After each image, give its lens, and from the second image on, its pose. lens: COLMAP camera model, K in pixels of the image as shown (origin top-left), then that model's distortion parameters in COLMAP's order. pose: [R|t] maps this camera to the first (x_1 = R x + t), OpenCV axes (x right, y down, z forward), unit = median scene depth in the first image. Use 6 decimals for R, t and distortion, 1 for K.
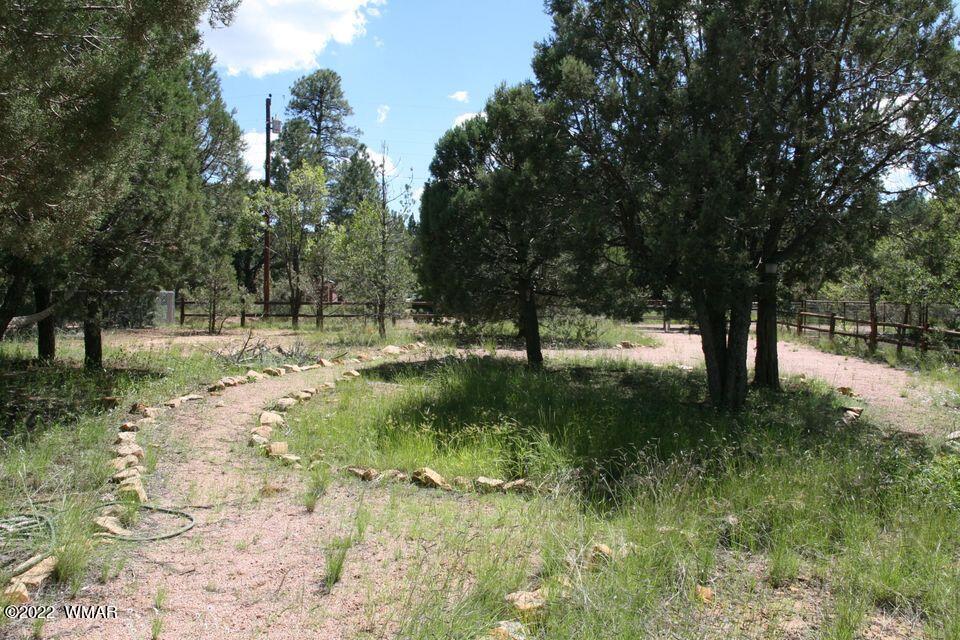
lens RADIAL K [[879.2, 0, 472.7], [0, 879.2, 326.6], [0, 0, 1]] dist [-0.084336, 0.148785]
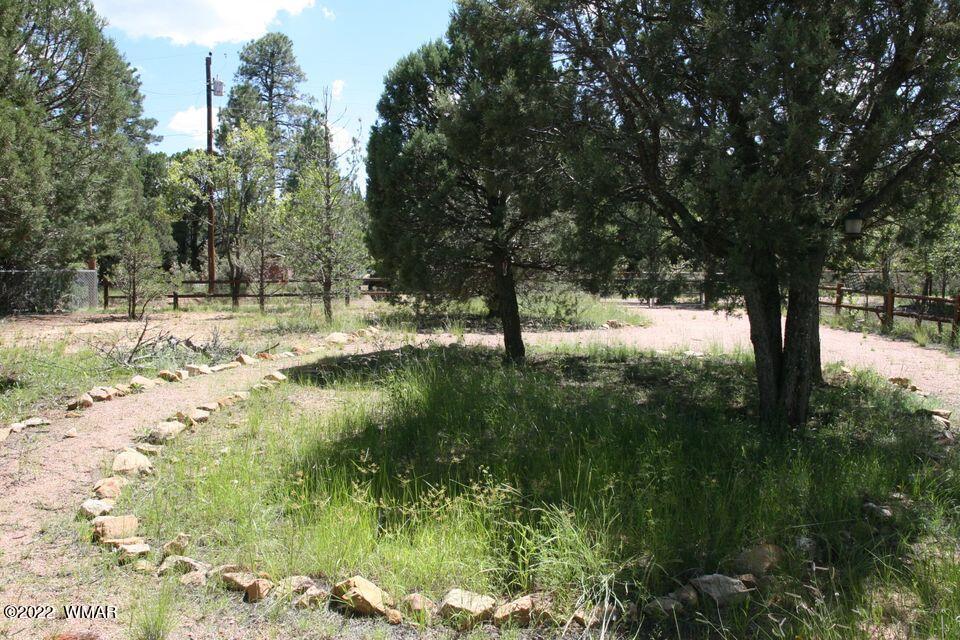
lens RADIAL K [[879.2, 0, 472.7], [0, 879.2, 326.6], [0, 0, 1]] dist [-0.084336, 0.148785]
pose [[0.999012, -0.017141, 0.041015, 0.000392], [0.015926, 0.999430, 0.029755, -0.005487], [-0.041501, -0.029073, 0.998715, 0.155432]]
